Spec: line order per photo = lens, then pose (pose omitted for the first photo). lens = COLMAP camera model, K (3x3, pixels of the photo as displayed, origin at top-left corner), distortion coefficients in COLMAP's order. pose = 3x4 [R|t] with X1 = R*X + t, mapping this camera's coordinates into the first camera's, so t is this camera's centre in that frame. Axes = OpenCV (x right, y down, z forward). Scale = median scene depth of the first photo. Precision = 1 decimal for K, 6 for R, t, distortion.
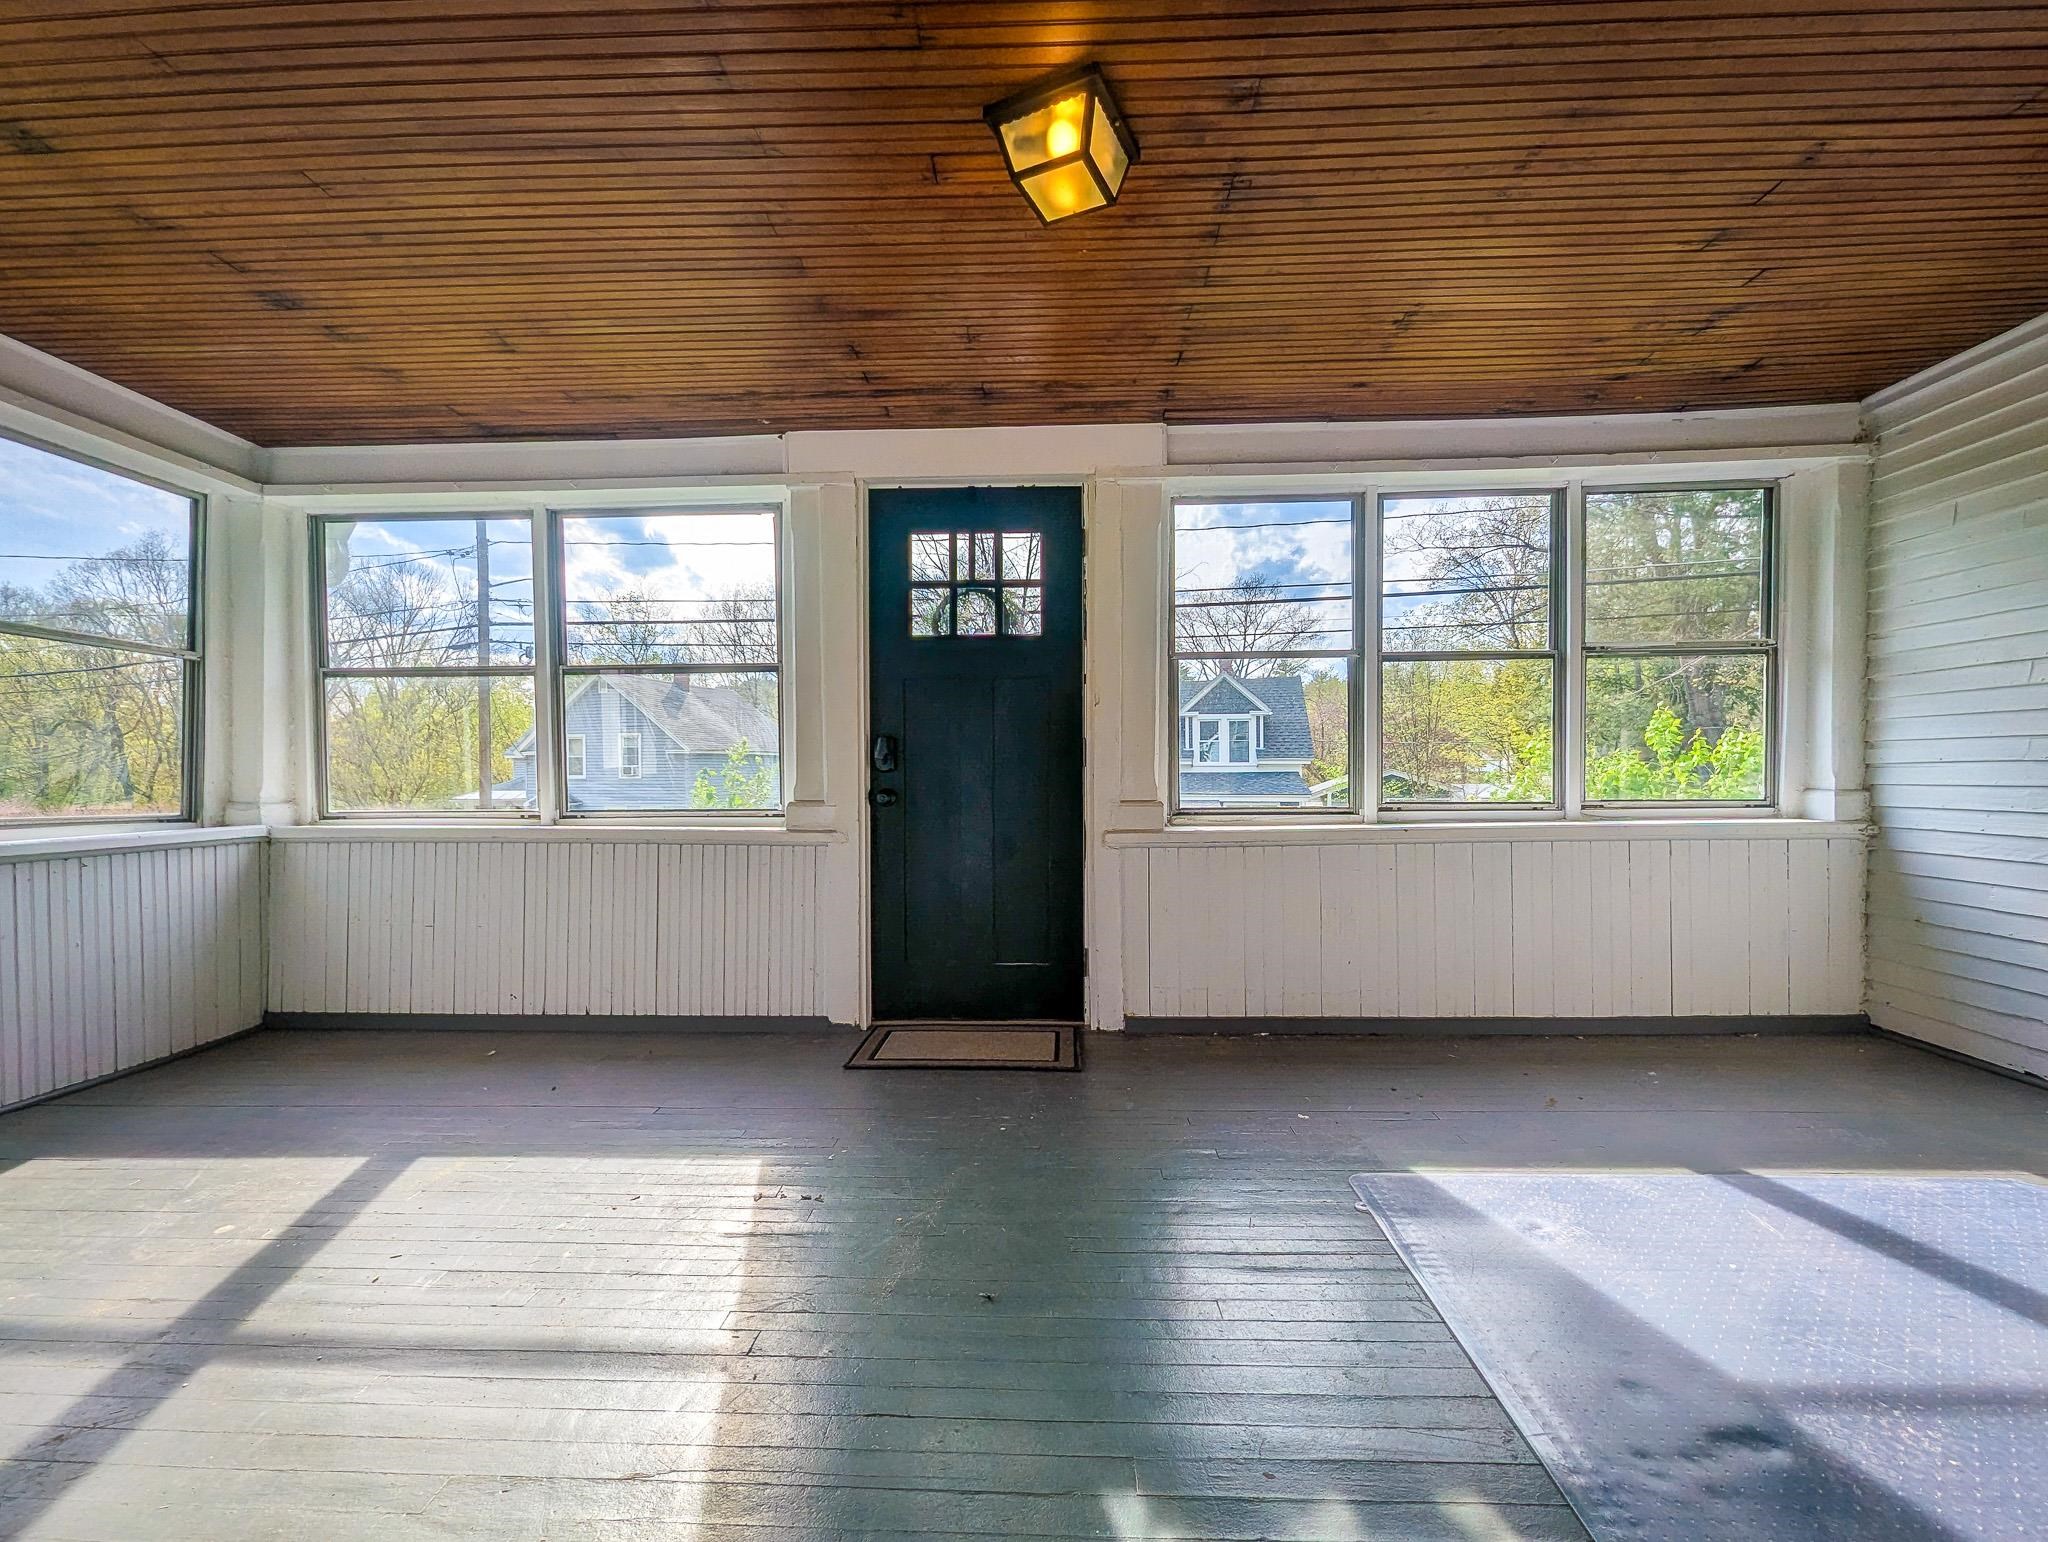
lens RADIAL K [[865.8, 0, 1027.2], [0, 865.8, 779.8], [0, 0, 1]] dist [0.001354, 0.000158]
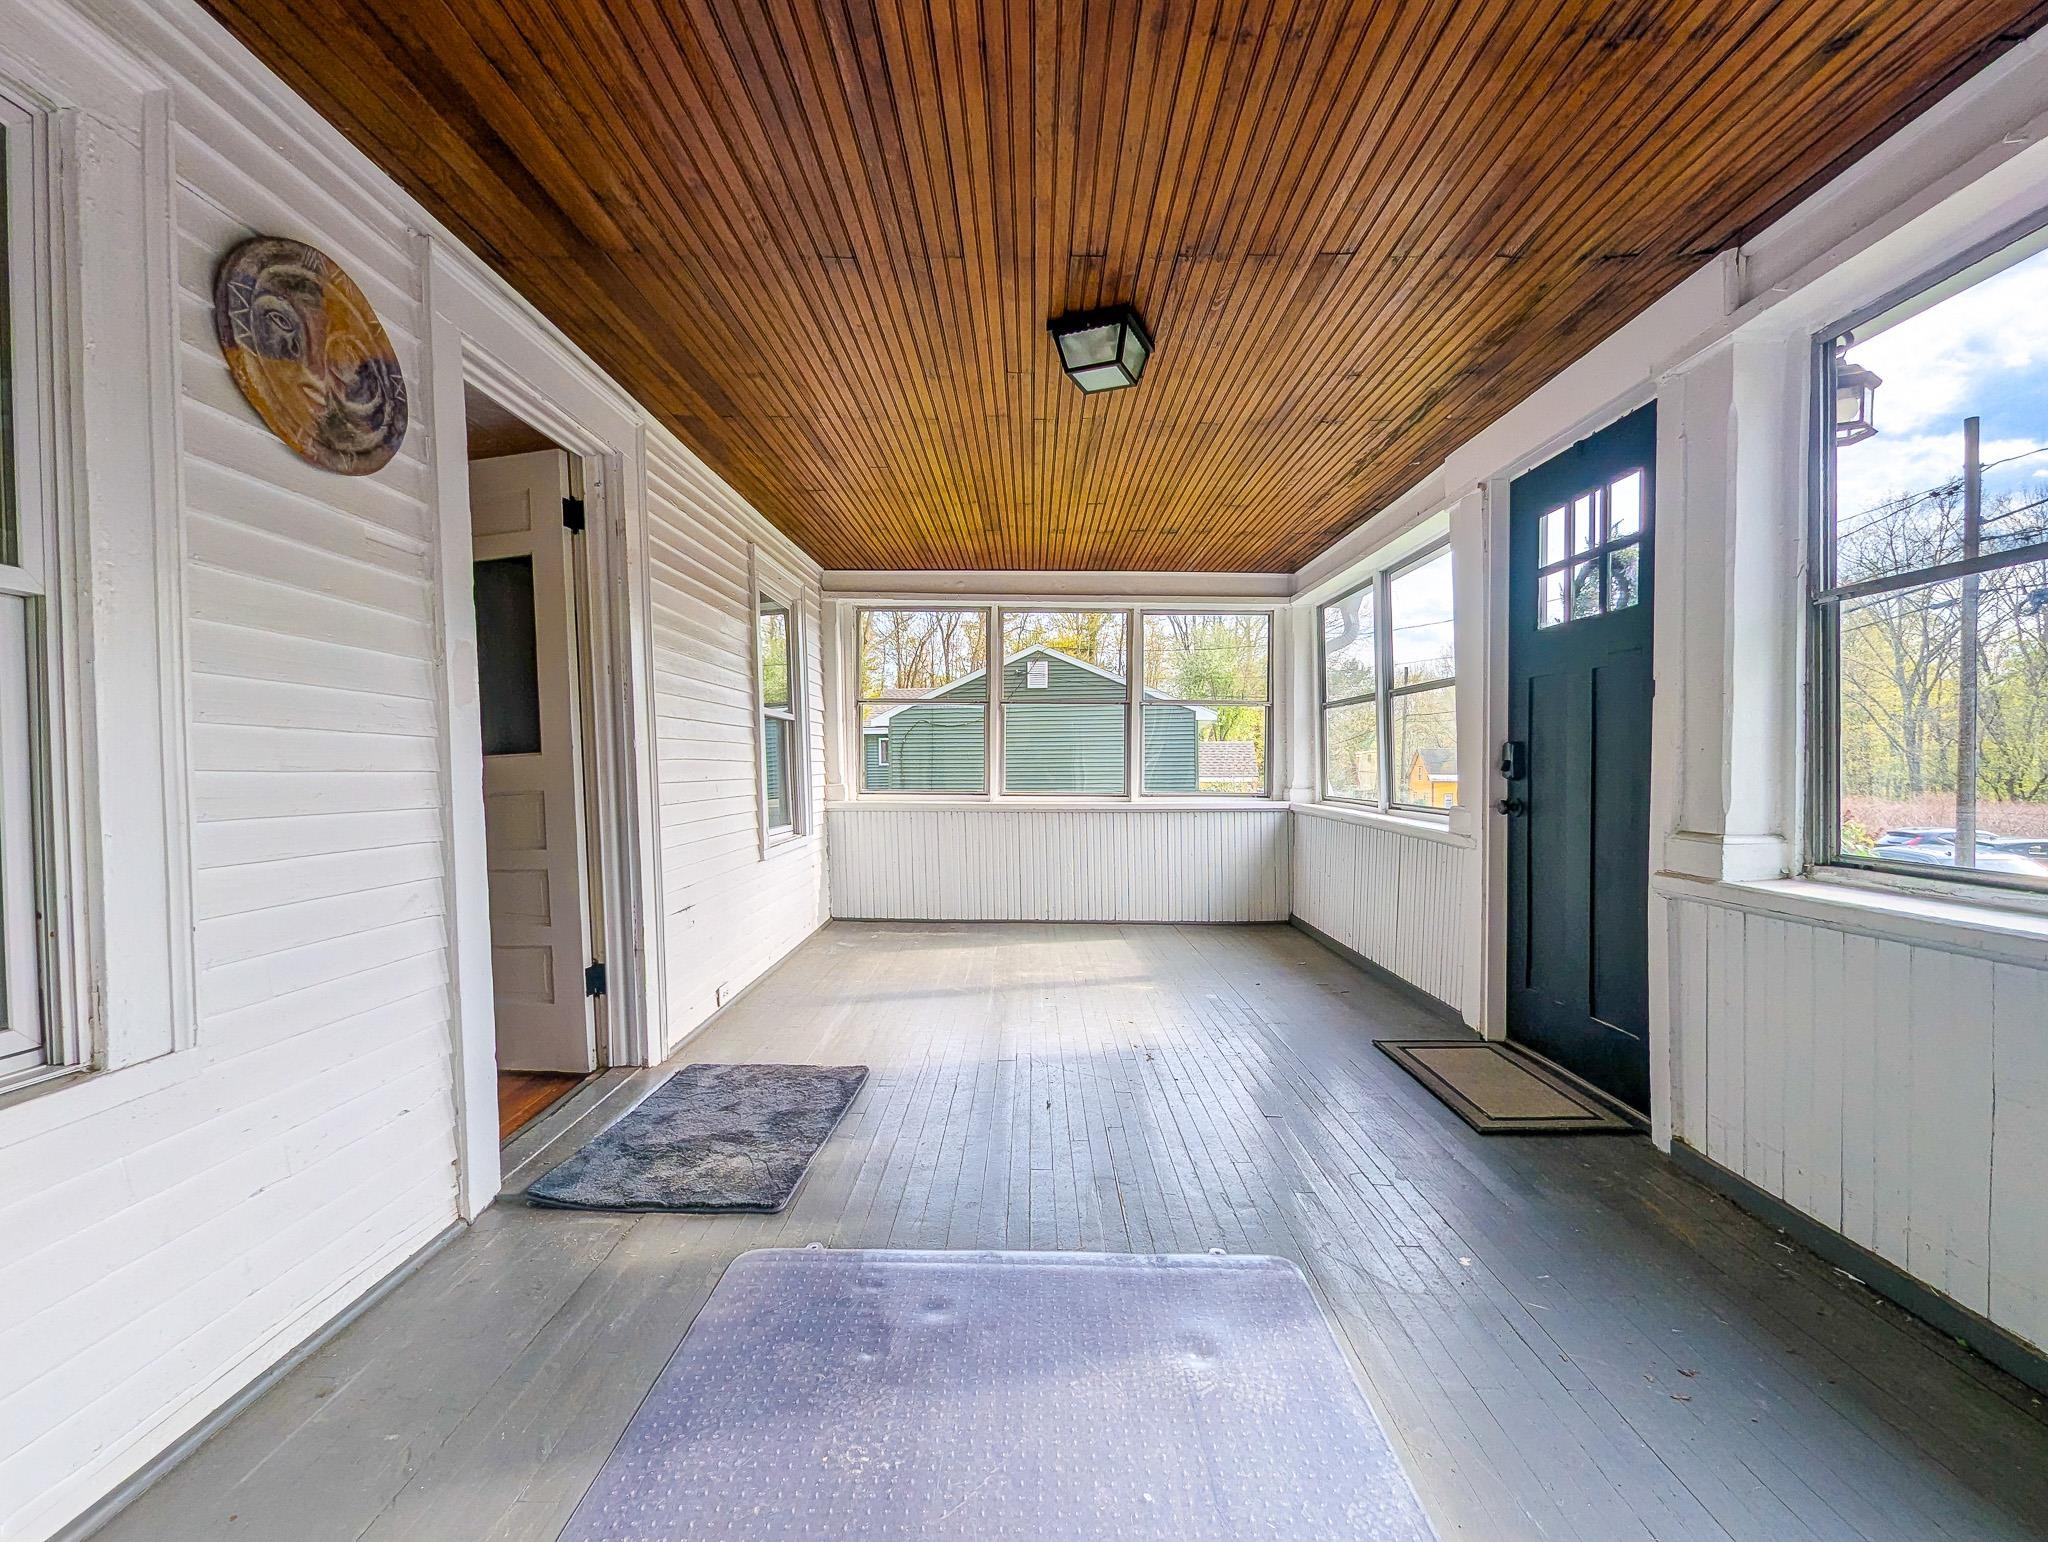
lens RADIAL K [[851.9, 0, 1025.4], [0, 851.9, 780.5], [0, 0, 1]] dist [0.000035, 0.000436]
pose [[0.034230, 0.027483, -0.999036, 0.769513], [0.001383, 0.999620, 0.027546, -0.036045], [0.999413, -0.002324, 0.034179, 0.449355]]
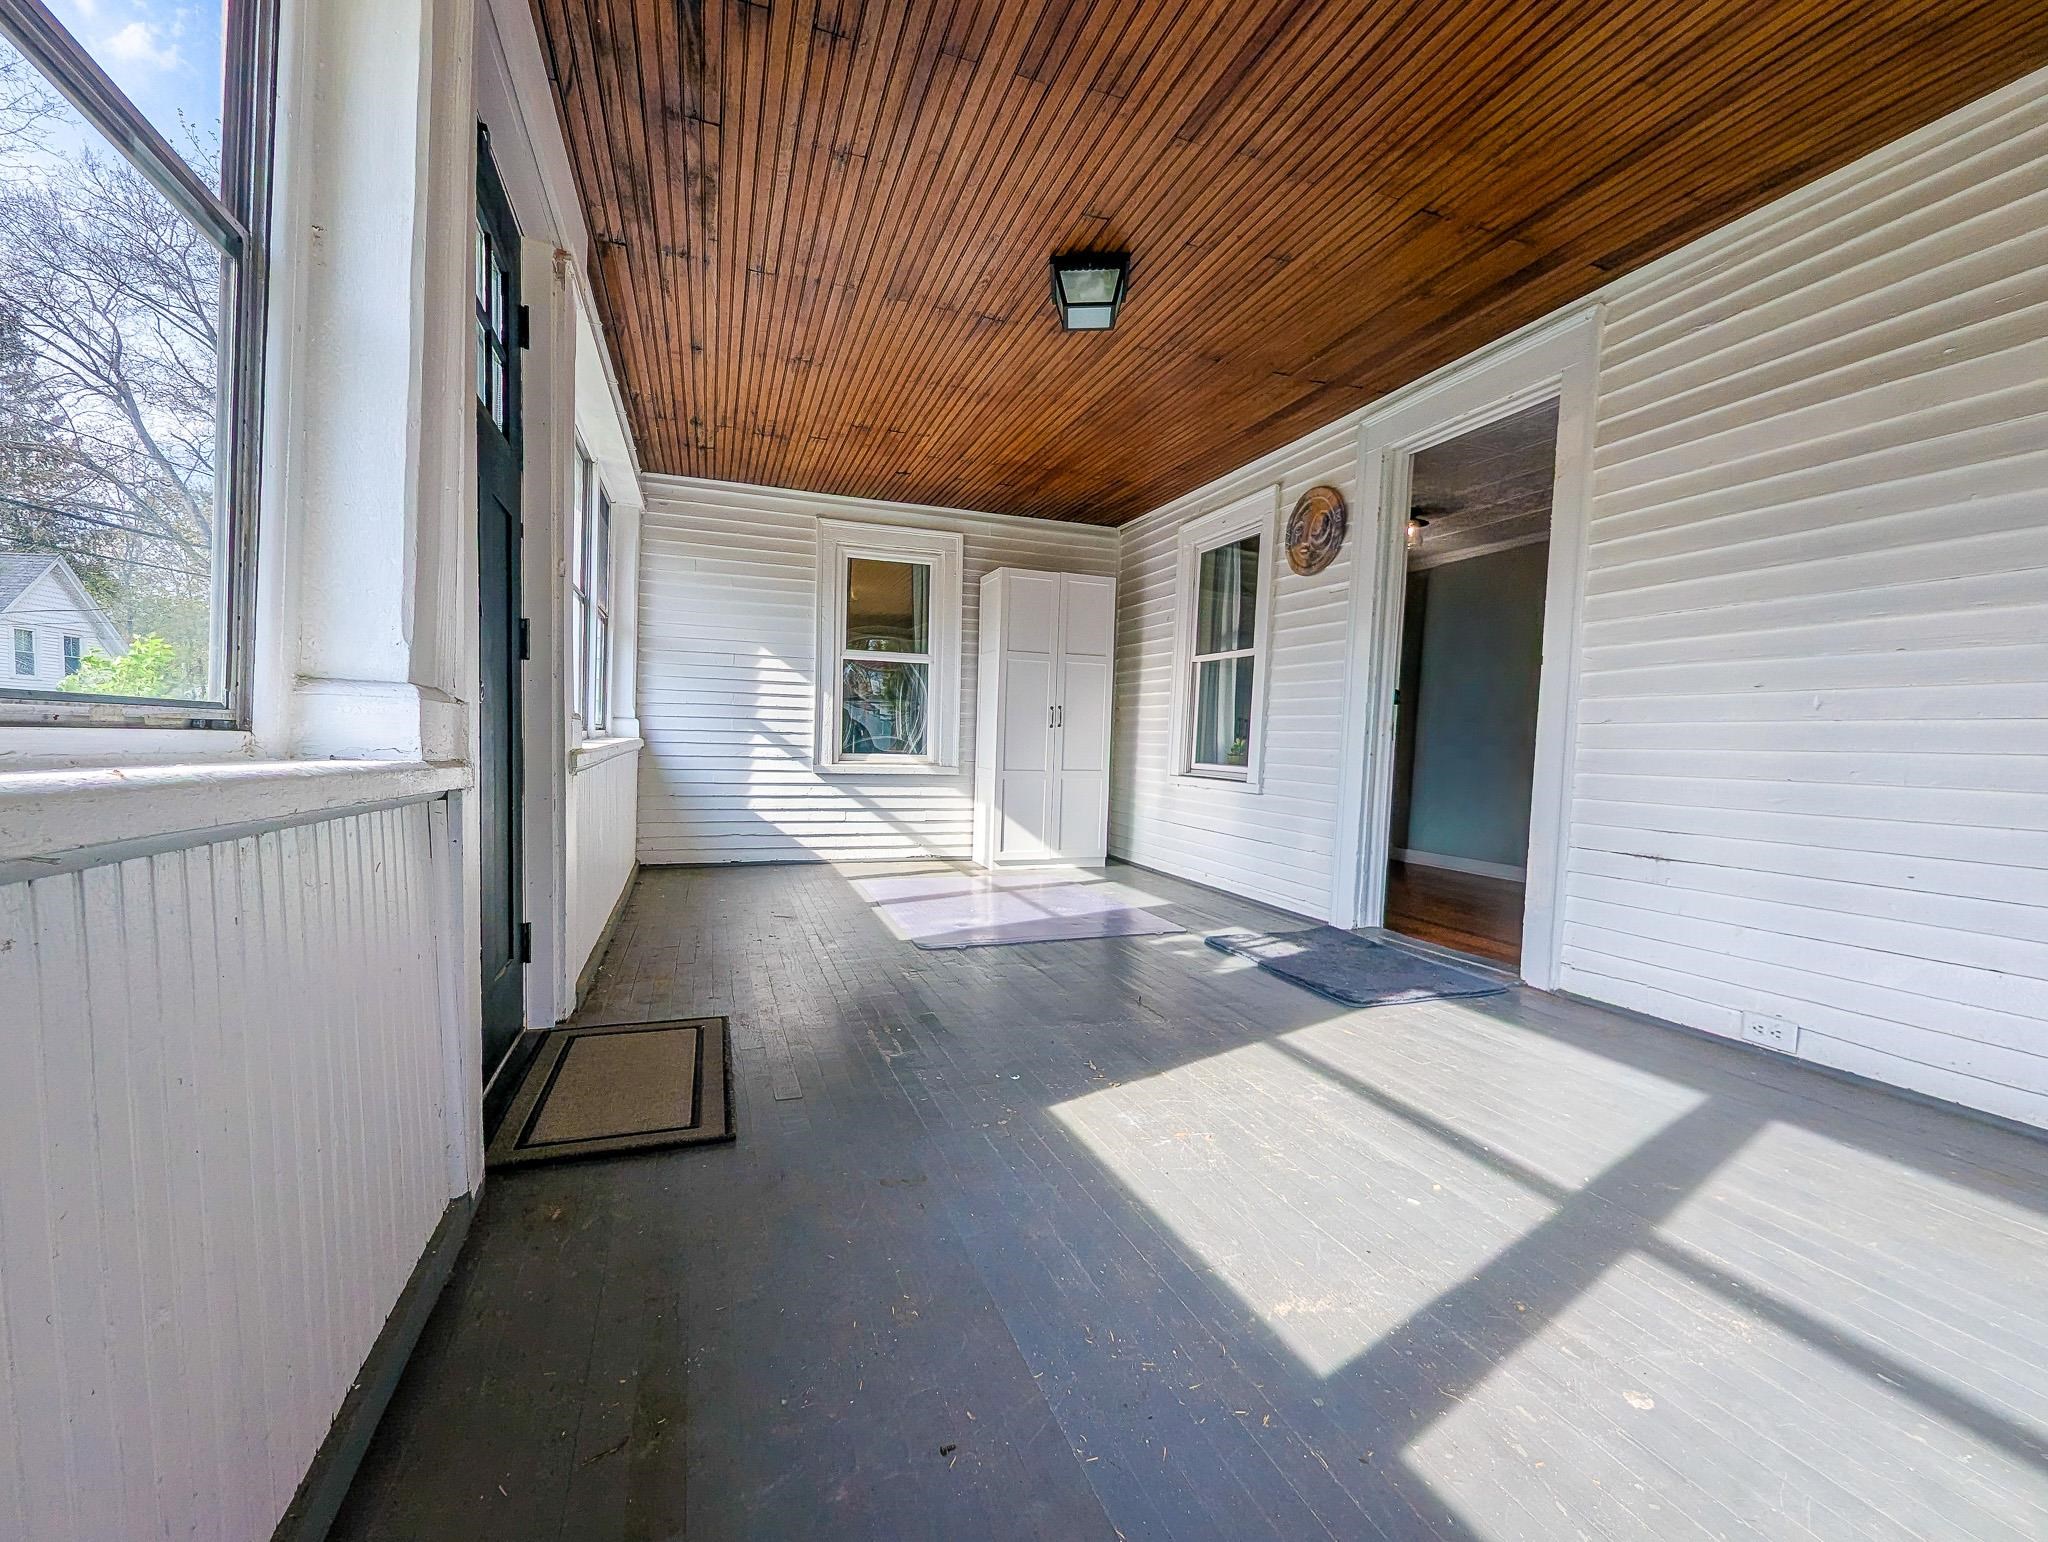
lens RADIAL K [[851.9, 0, 1025.4], [0, 851.9, 780.5], [0, 0, 1]] dist [0.000035, 0.000436]
pose [[-0.391734, -0.044883, 0.918983, -0.732866], [-0.015856, 0.998990, 0.042032, 0.046365], [-0.919942, 0.001894, -0.392050, 0.922076]]
